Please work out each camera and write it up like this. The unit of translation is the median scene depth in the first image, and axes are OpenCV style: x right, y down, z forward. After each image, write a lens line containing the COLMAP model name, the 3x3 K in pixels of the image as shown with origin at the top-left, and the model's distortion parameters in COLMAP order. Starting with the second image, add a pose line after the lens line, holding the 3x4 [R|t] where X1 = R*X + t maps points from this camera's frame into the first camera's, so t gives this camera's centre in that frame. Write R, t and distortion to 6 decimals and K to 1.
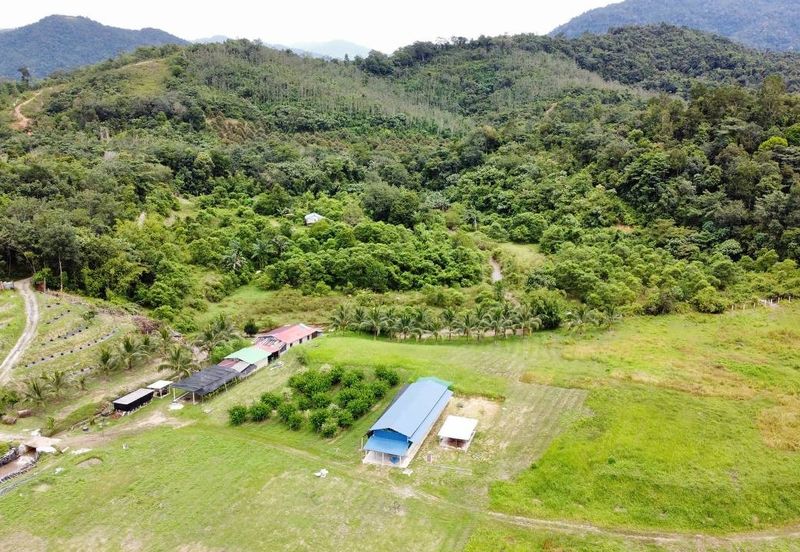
lens RADIAL K [[746.4, 0, 397.8], [0, 746.4, 275.6], [0, 0, 1]] dist [0.005270, -0.016189]
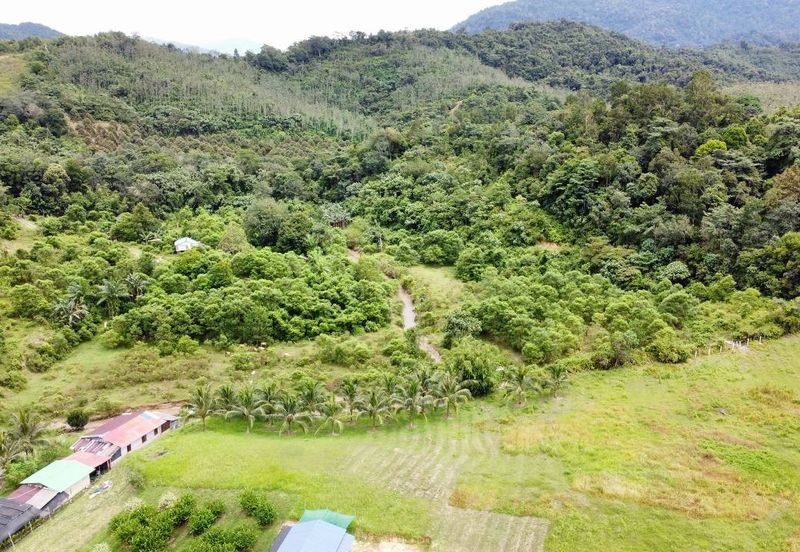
lens RADIAL K [[746.4, 0, 397.8], [0, 746.4, 275.6], [0, 0, 1]] dist [0.005270, -0.016189]
pose [[0.991867, -0.034727, 0.122452, 0.018253], [0.034320, 0.999396, 0.005434, -0.039555], [-0.122567, -0.001188, 0.992460, 0.154791]]
